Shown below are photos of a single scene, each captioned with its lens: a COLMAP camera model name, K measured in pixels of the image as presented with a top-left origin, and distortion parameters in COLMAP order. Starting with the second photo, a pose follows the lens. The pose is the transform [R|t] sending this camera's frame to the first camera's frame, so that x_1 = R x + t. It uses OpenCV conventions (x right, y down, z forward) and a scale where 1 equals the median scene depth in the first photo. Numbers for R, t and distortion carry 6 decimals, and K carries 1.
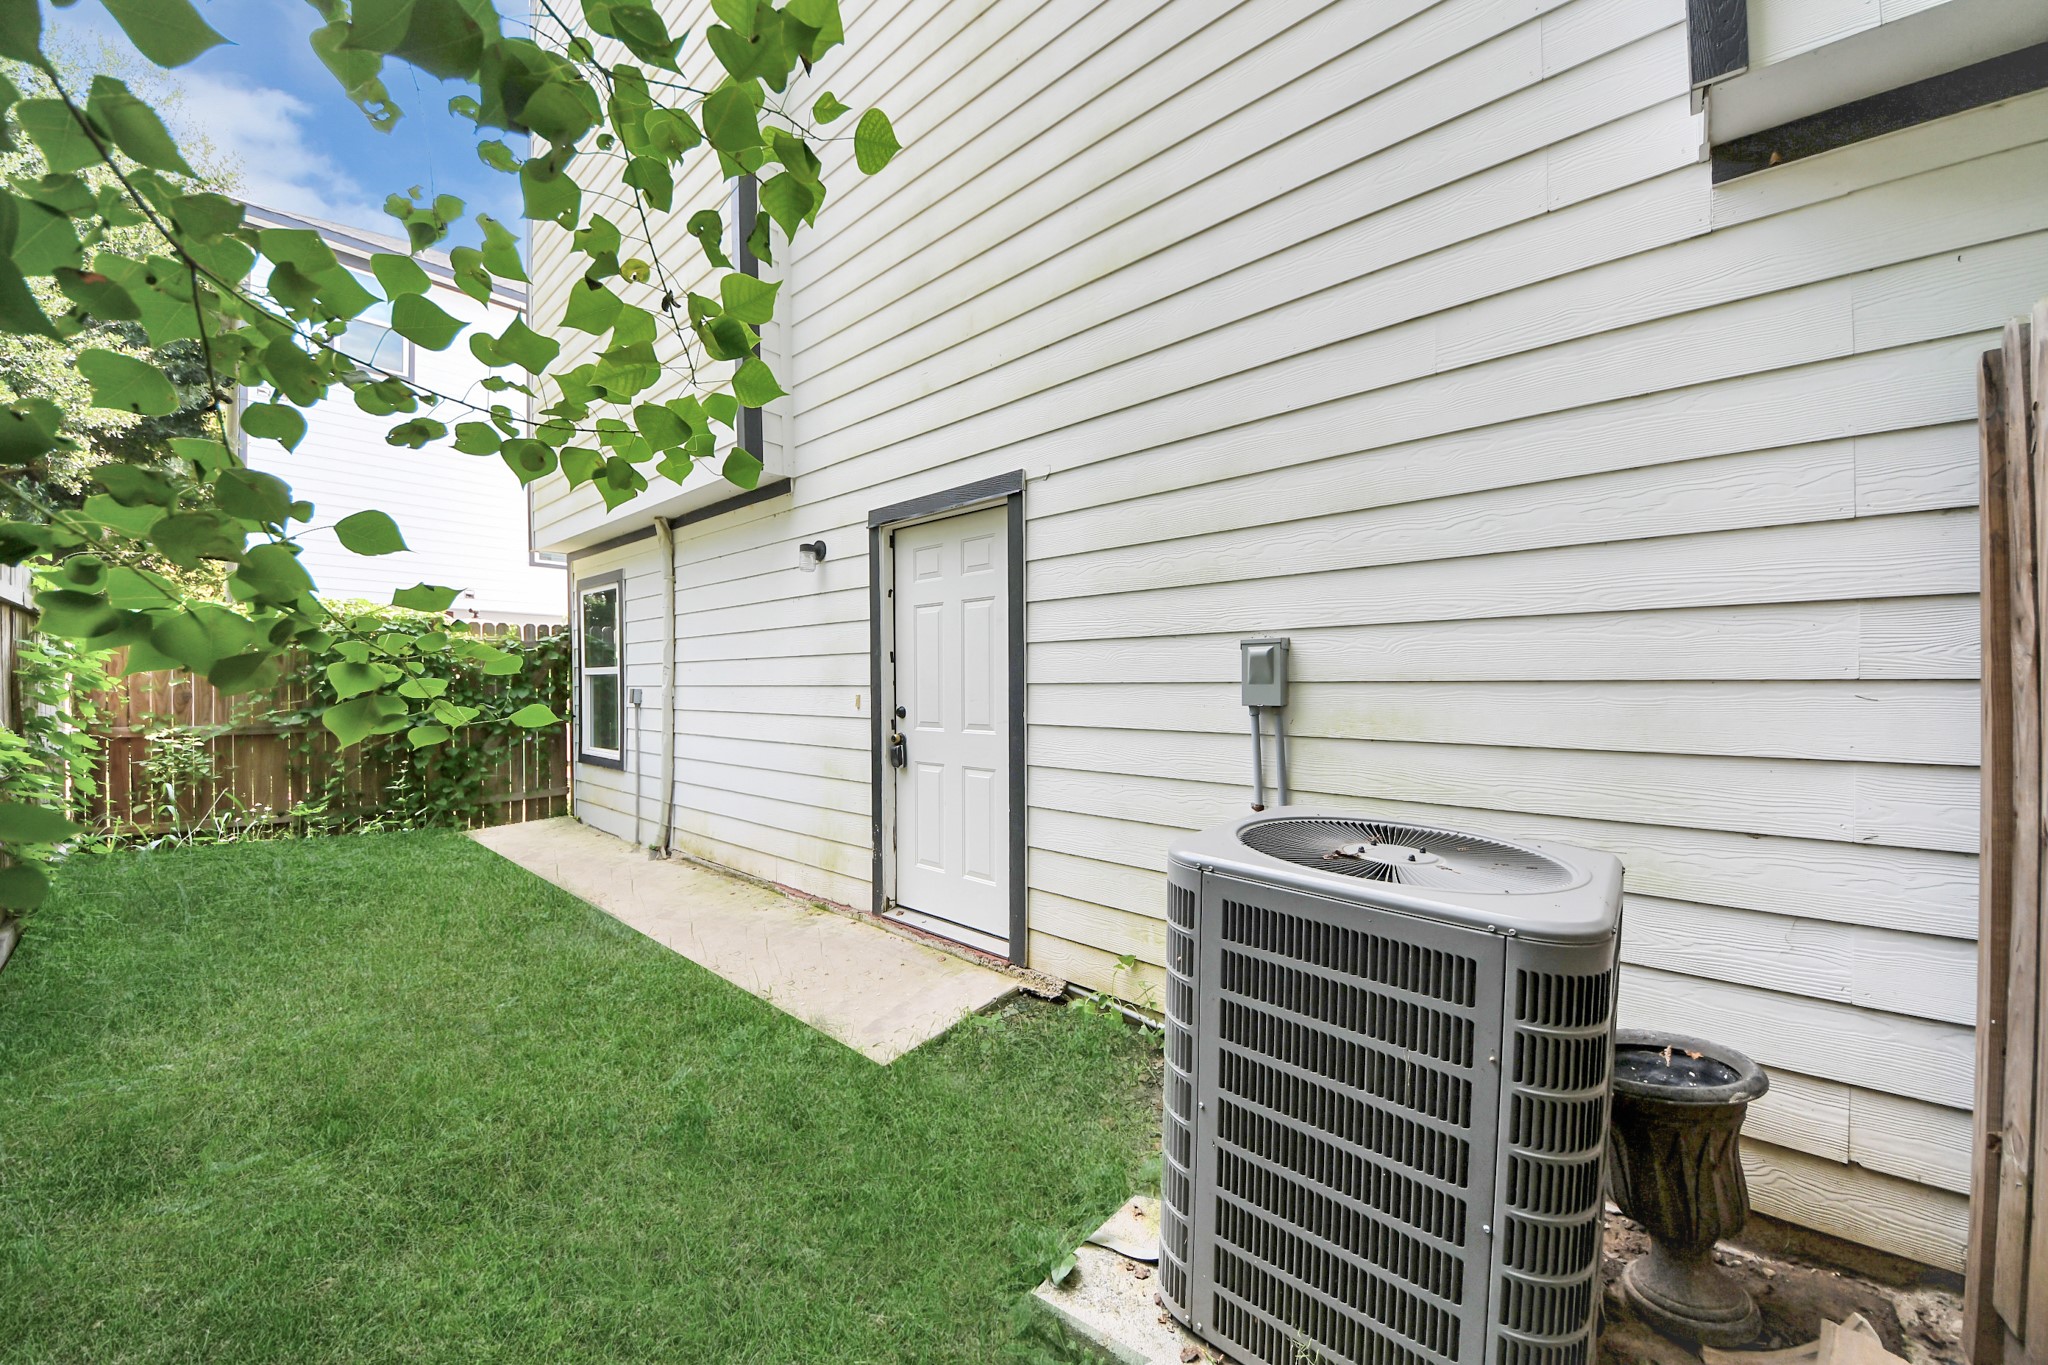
lens RADIAL K [[719.6, 0, 1026.4], [0, 719.6, 689.2], [0, 0, 1]] dist [0.034944, -0.024540]
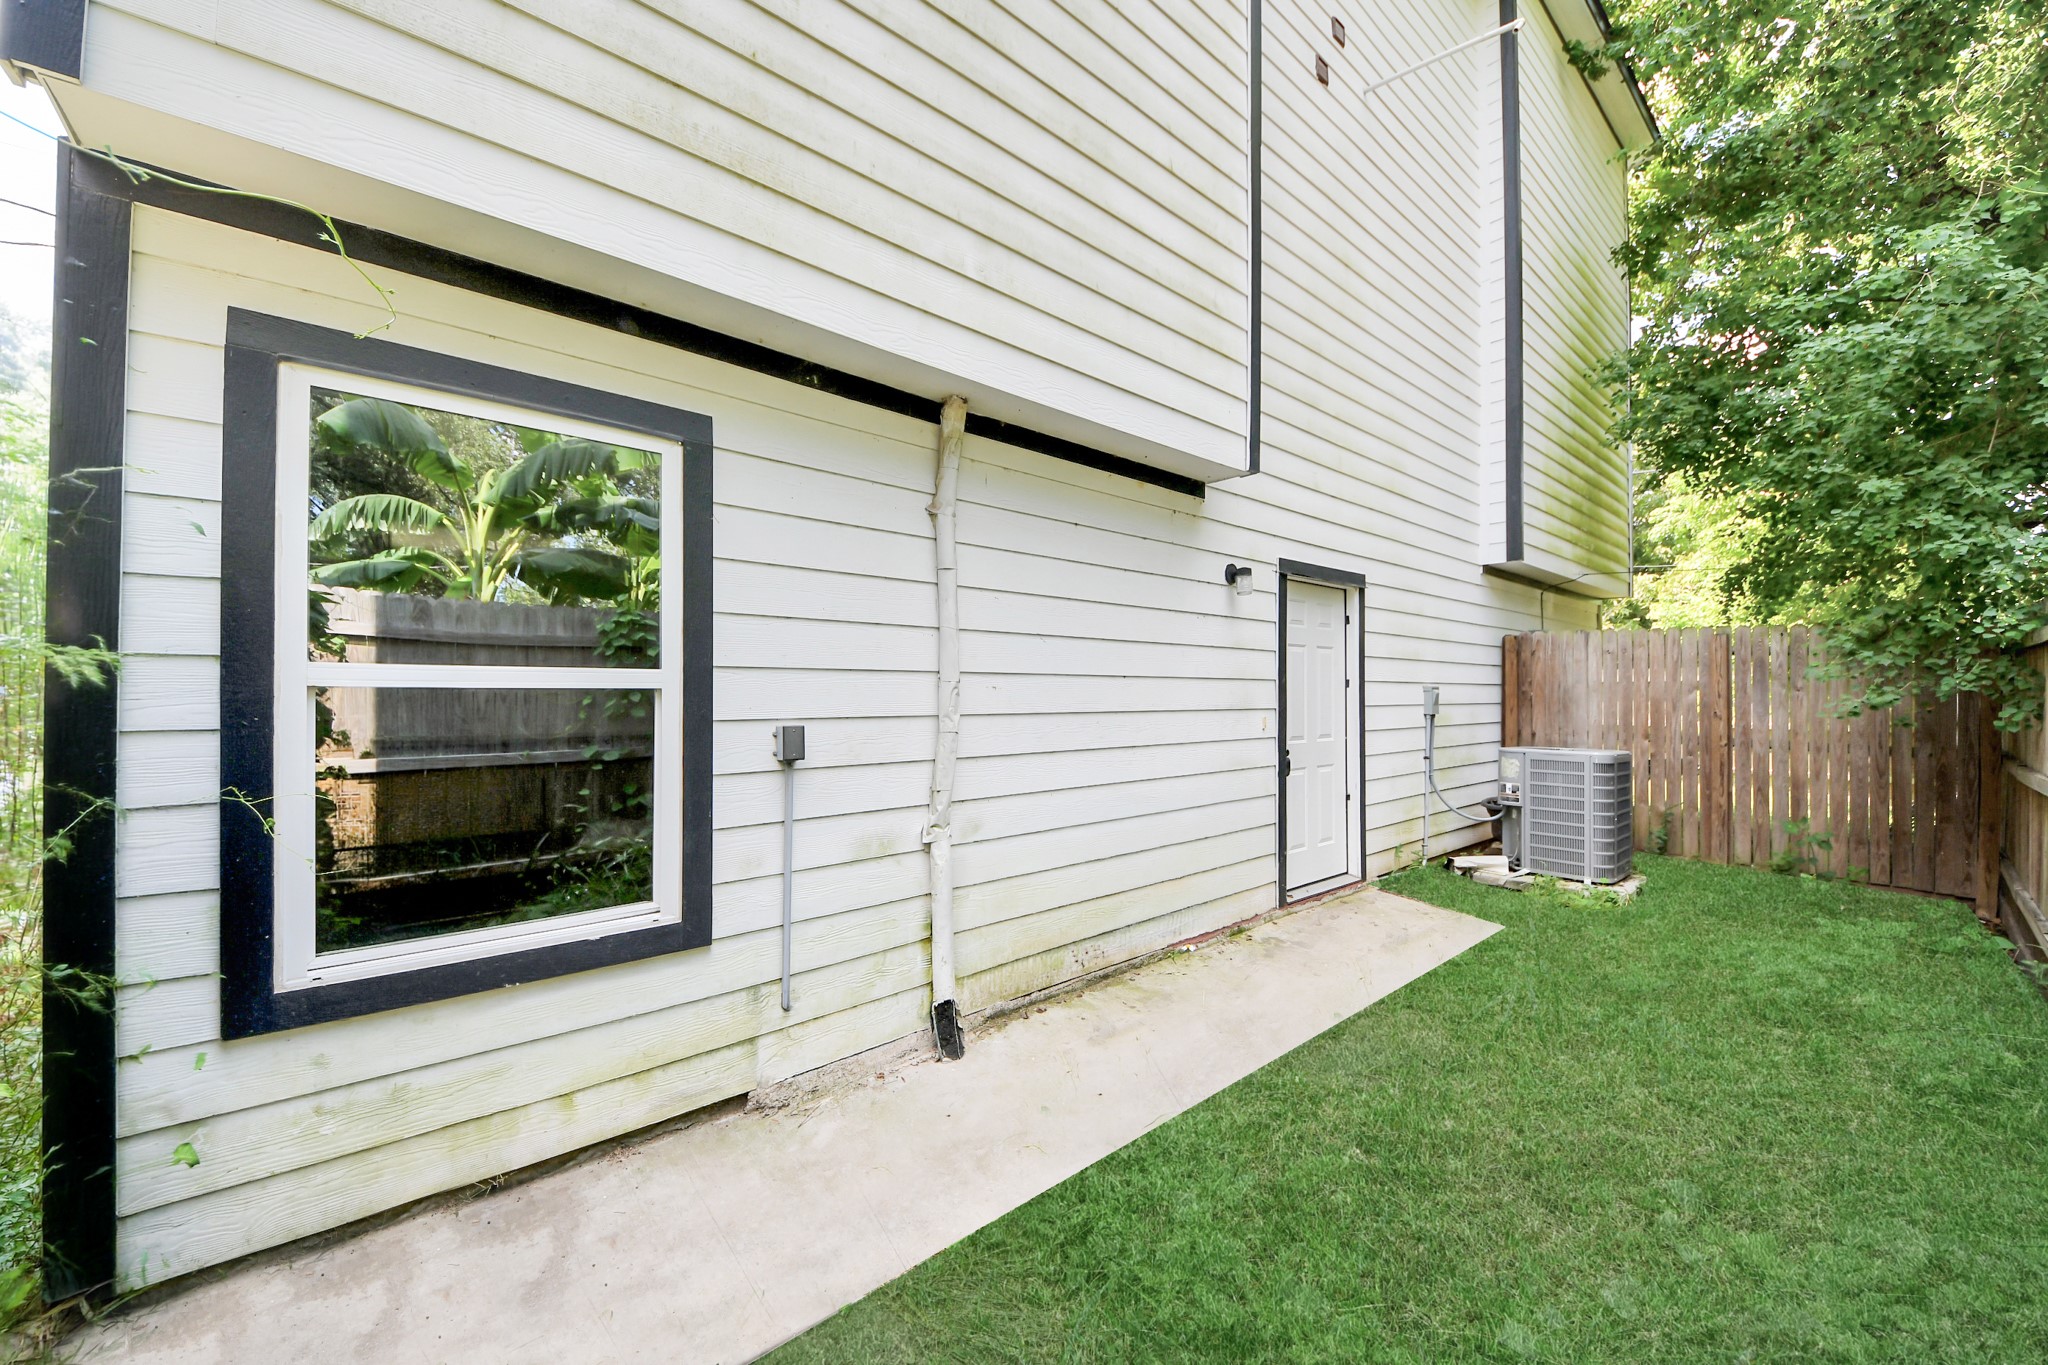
lens RADIAL K [[719.6, 0, 1026.4], [0, 719.6, 689.2], [0, 0, 1]] dist [0.034944, -0.024540]
pose [[0.168792, 0.010561, 0.985595, -1.366708], [0.004474, 0.999924, -0.011481, -0.024238], [-0.985642, 0.006347, 0.168732, 1.156509]]
